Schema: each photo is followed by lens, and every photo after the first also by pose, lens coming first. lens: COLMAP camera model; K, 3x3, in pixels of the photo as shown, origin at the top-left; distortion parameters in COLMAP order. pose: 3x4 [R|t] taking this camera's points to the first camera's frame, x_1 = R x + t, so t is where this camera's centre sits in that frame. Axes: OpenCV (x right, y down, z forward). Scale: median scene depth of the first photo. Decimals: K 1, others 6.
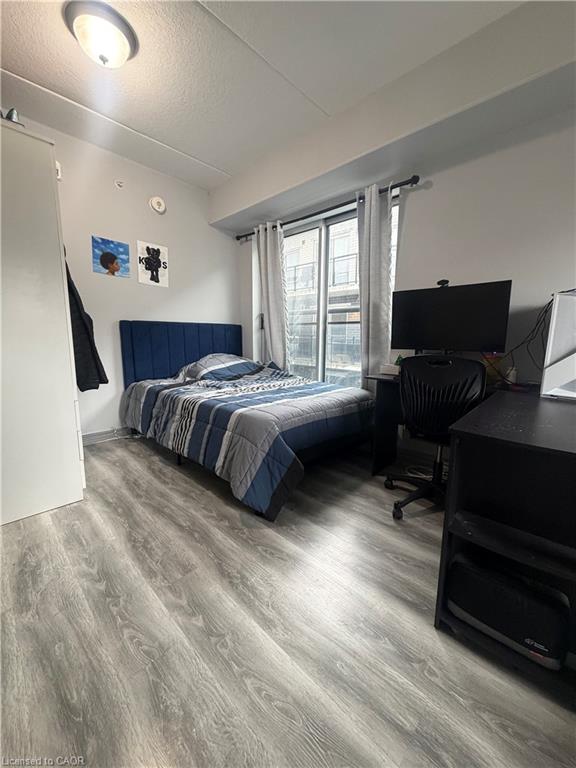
lens RADIAL K [[303.6, 0, 289.7], [0, 303.6, 380.8], [0, 0, 1]] dist [-0.000225, 0.000303]
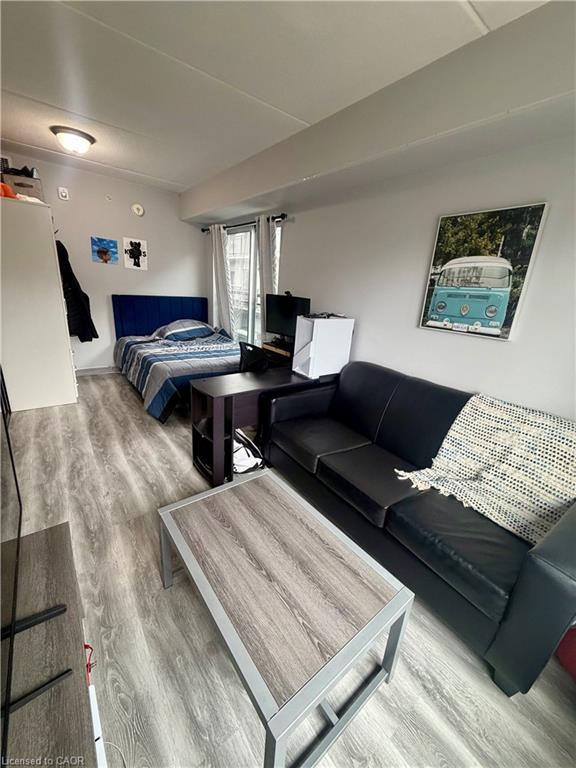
lens RADIAL K [[303.6, 0, 287.3], [0, 303.6, 380.0], [0, 0, 1]] dist [-0.000225, 0.000303]
pose [[0.986409, 0.102729, -0.128235, 0.530276], [-0.082424, 0.984521, 0.154677, -0.089451], [0.142140, -0.142005, 0.979608, -0.399293]]
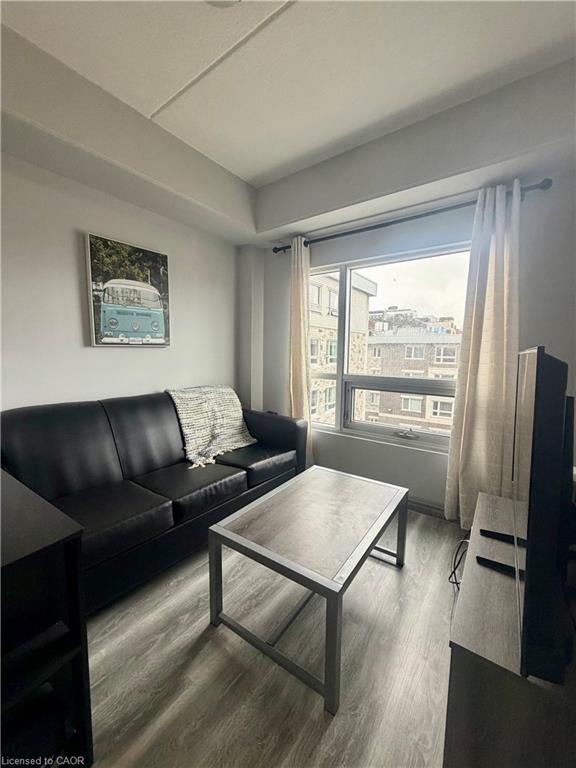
lens RADIAL K [[303.6, 0, 284.9], [0, 303.6, 383.1], [0, 0, 1]] dist [-0.000225, 0.000303]
pose [[-0.131072, -0.104473, 0.985853, -0.245109], [0.147729, 0.981271, 0.123628, -0.056579], [-0.980304, 0.161843, -0.113183, 0.283102]]
